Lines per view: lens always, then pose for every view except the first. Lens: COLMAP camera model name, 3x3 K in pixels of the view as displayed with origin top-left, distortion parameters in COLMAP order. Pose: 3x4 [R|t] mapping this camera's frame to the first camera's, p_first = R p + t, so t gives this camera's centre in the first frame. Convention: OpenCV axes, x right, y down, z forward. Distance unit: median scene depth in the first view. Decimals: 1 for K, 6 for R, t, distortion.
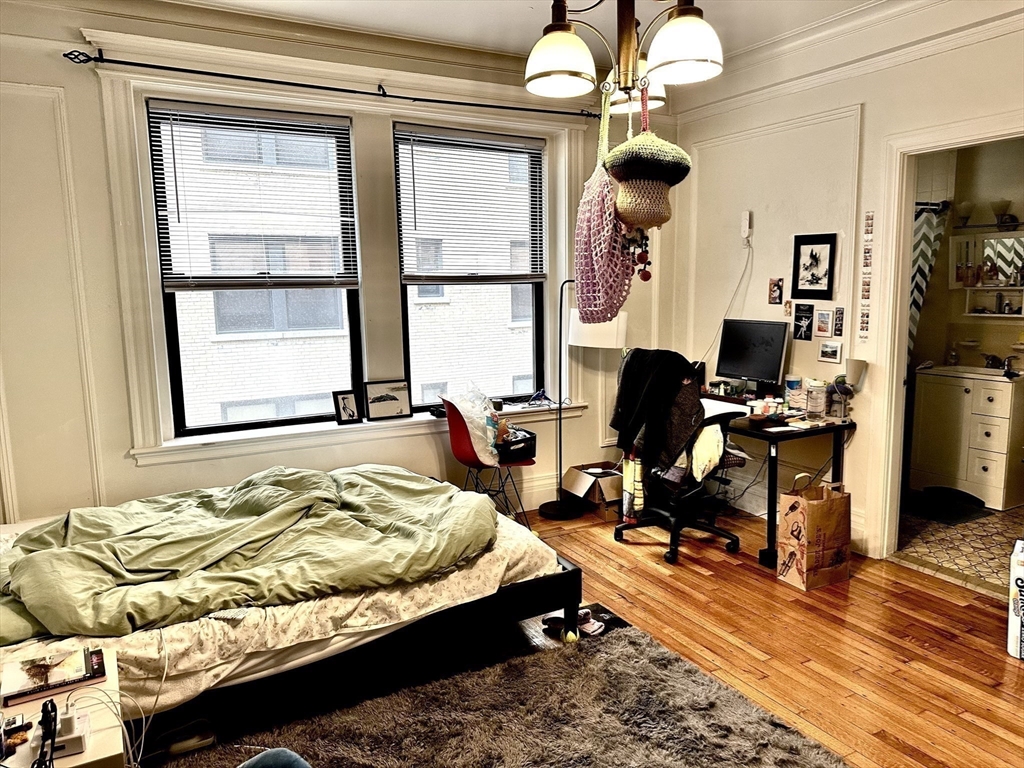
lens RADIAL K [[714.6, 0, 531.6], [0, 714.6, 380.0], [0, 0, 1]] dist [0.052551, -0.073918]
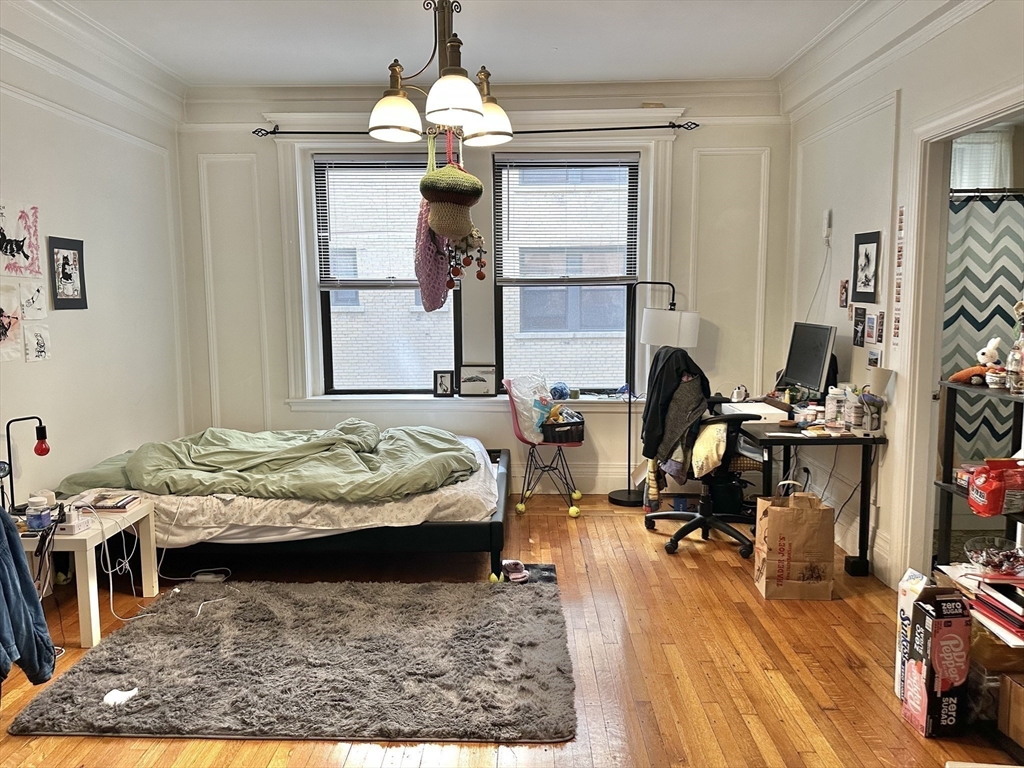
lens RADIAL K [[714.6, 0, 521.5], [0, 714.6, 369.4], [0, 0, 1]] dist [0.052551, -0.073918]
pose [[0.870263, 0.059370, -0.488997, 0.532525], [-0.071768, 0.997399, -0.006628, 0.013078], [0.487332, 0.040862, 0.872260, -0.023358]]
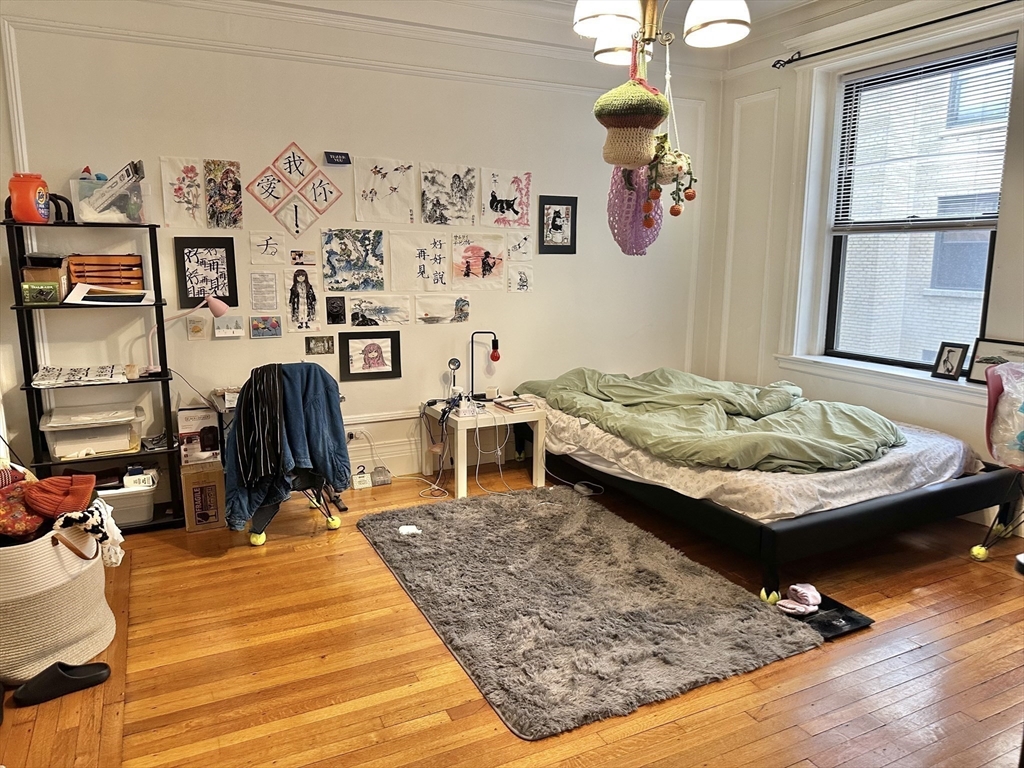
lens RADIAL K [[714.6, 0, 516.9], [0, 714.6, 385.6], [0, 0, 1]] dist [0.052551, -0.073918]
pose [[-0.041417, 0.198885, -0.979147, 0.777205], [-0.130168, 0.970562, 0.202647, -0.053352], [0.990626, 0.135847, -0.014309, 0.528864]]
